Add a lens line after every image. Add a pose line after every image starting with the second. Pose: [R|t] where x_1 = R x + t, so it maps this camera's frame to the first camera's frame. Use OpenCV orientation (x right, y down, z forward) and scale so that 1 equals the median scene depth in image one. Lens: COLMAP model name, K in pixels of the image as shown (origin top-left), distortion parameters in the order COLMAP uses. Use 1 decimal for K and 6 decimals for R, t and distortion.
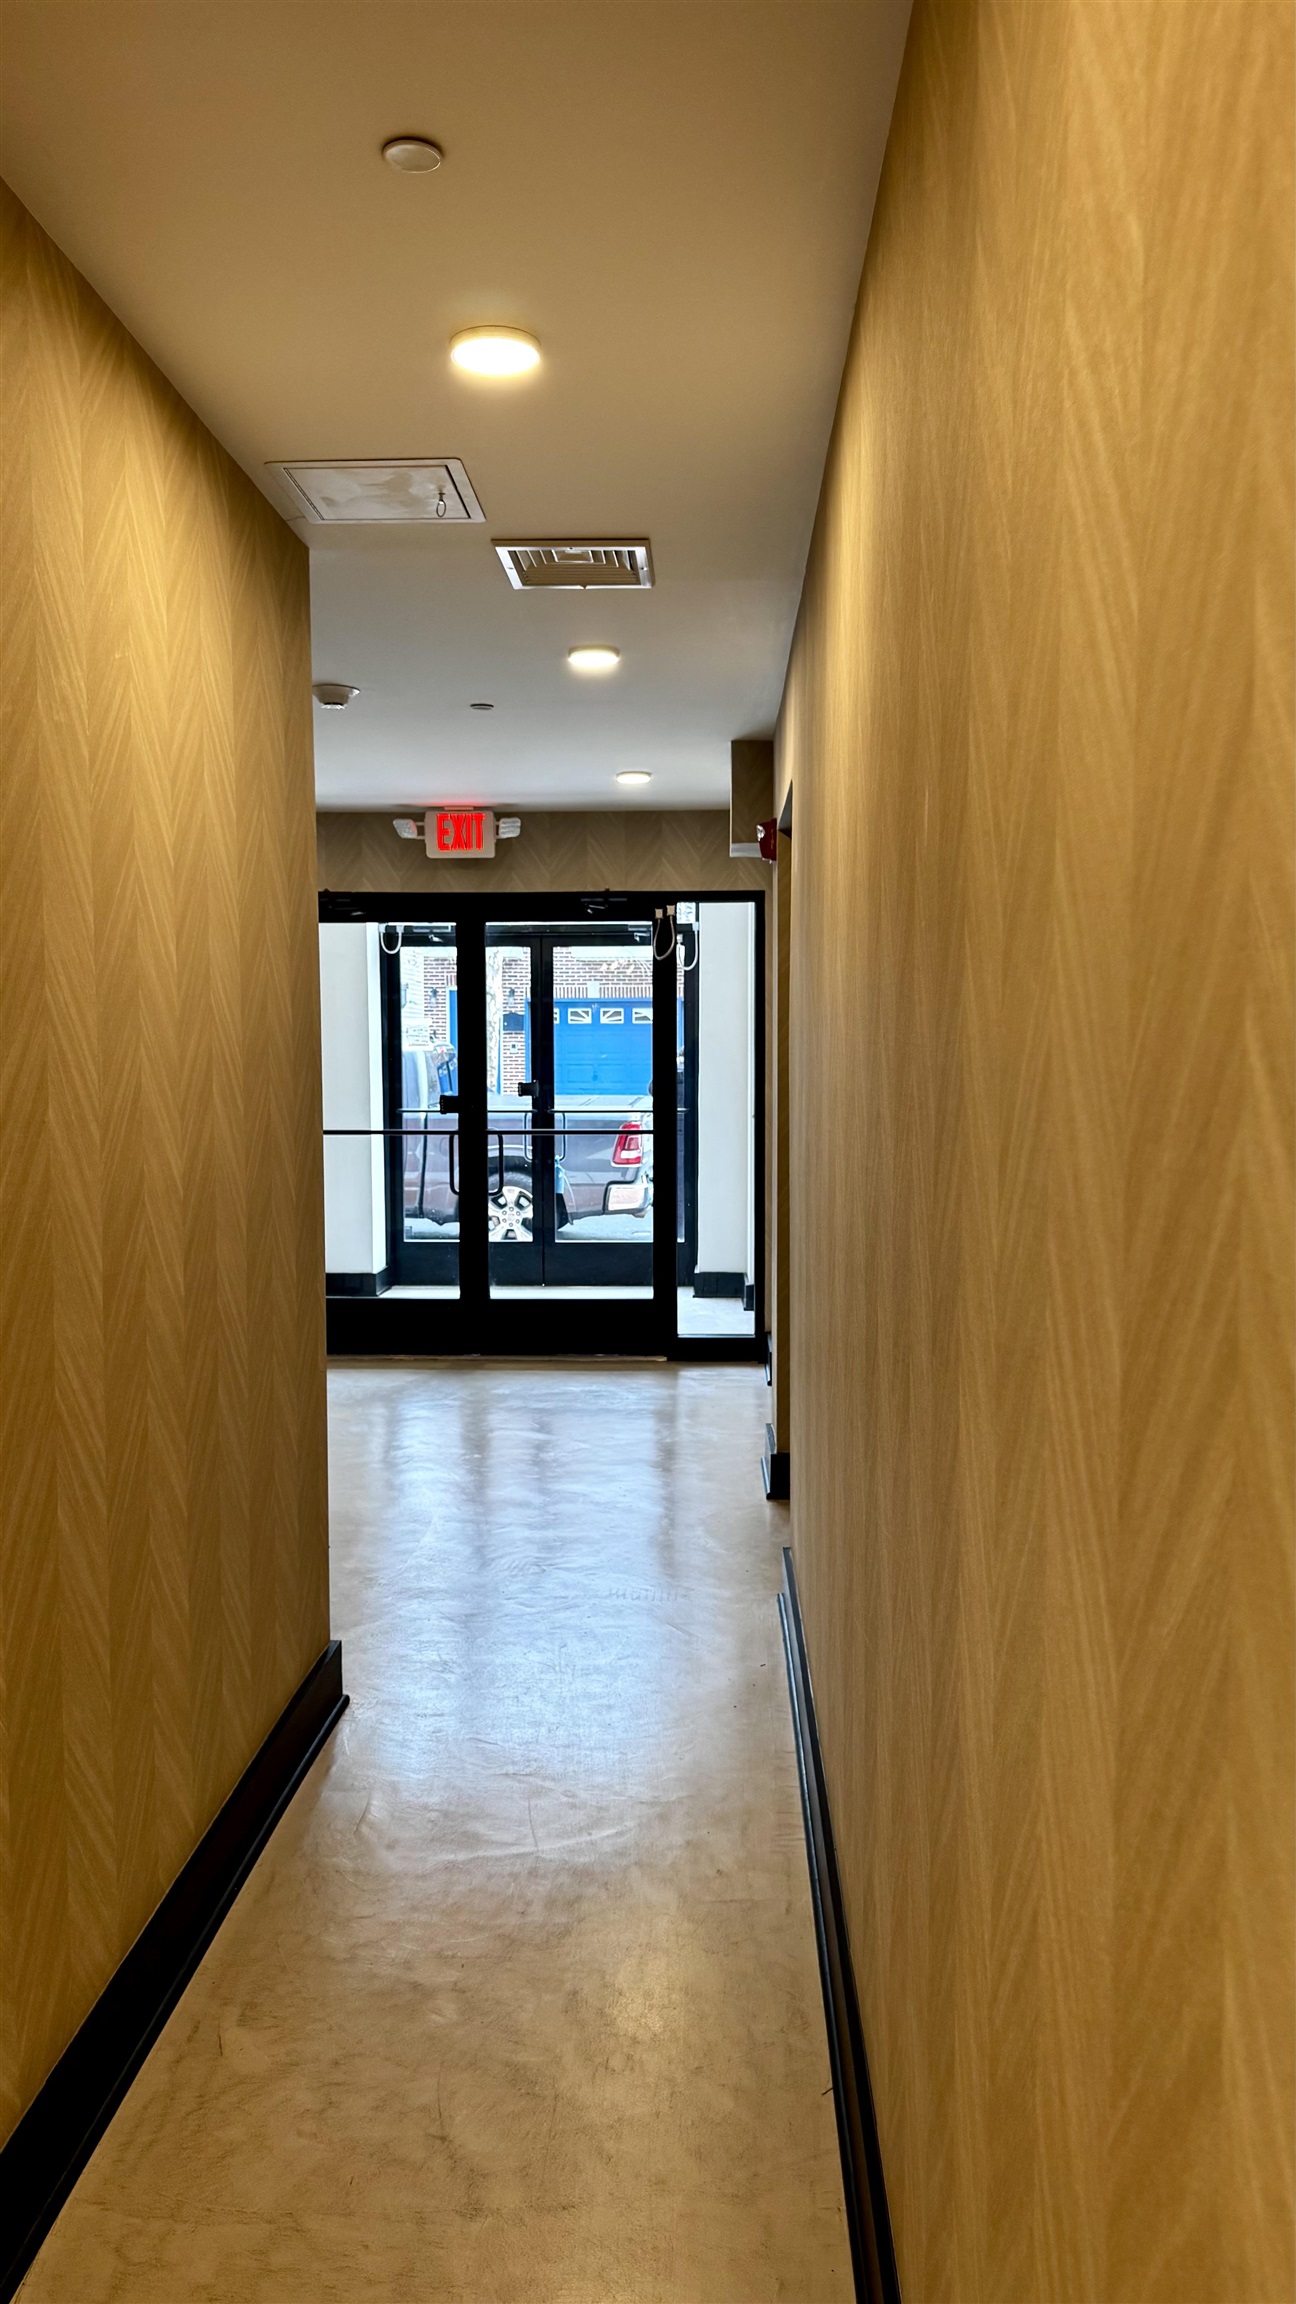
lens RADIAL K [[1630.7, 0, 648.0], [0, 1630.7, 1152.0], [0, 0, 1]] dist [-0.000811, -0.000056]
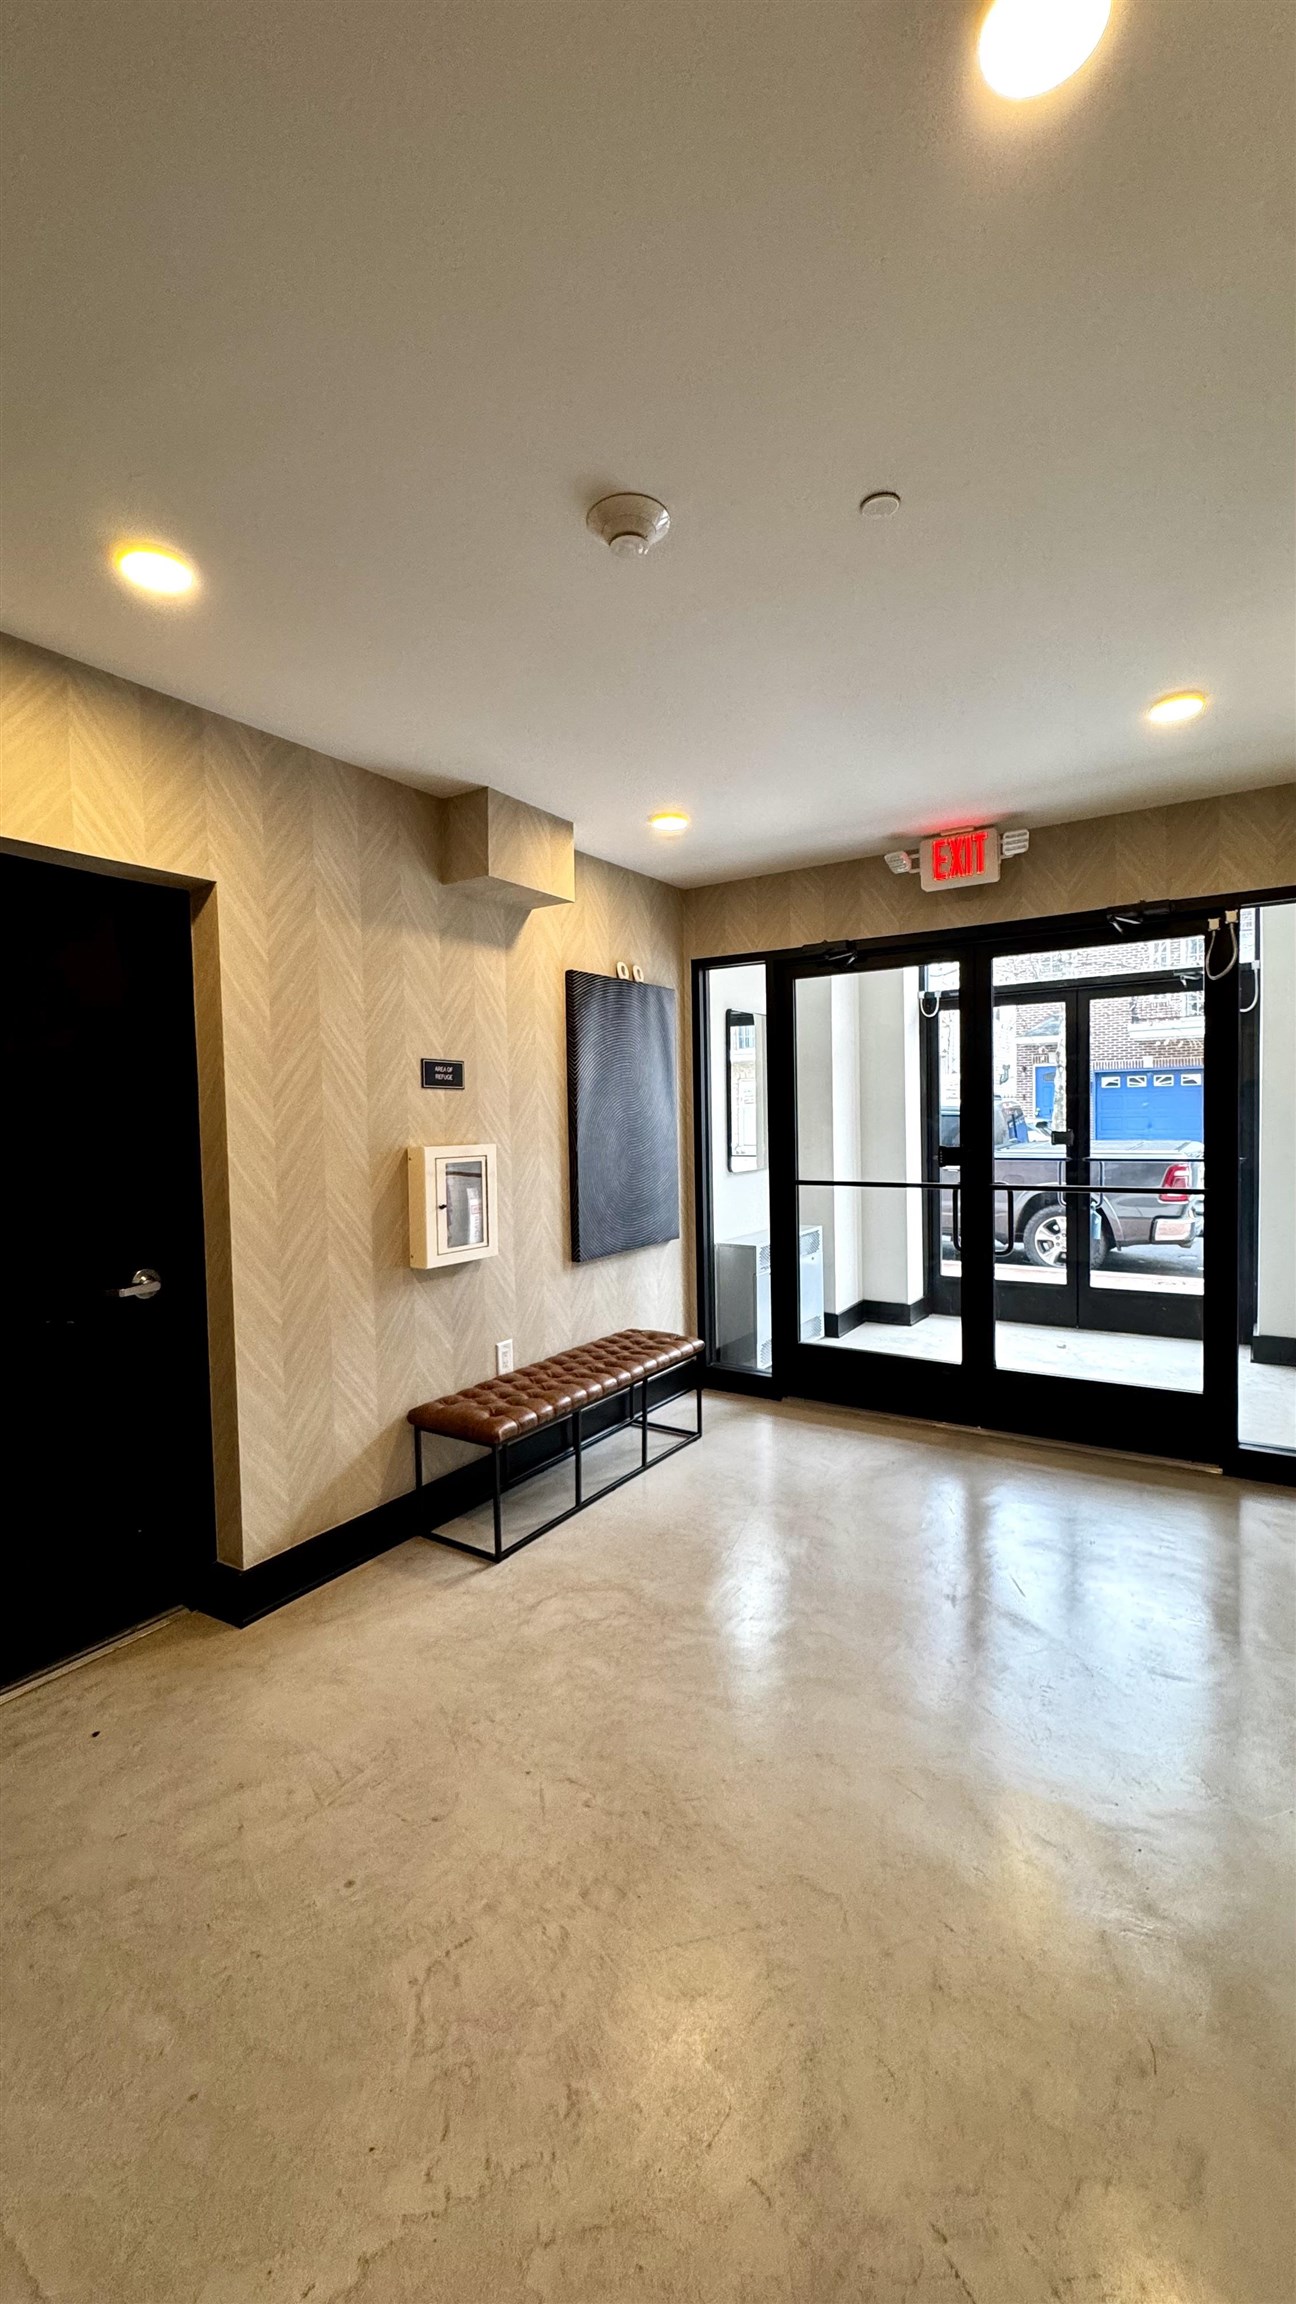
lens RADIAL K [[872.6, 0, 648.0], [0, 872.6, 1152.0], [0, 0, 1]] dist [-0.031380, -0.000046]
pose [[0.845449, 0.002040, -0.534053, -0.003163], [-0.012125, 0.999808, -0.015375, -0.021735], [0.533919, 0.019475, 0.845311, 0.488487]]
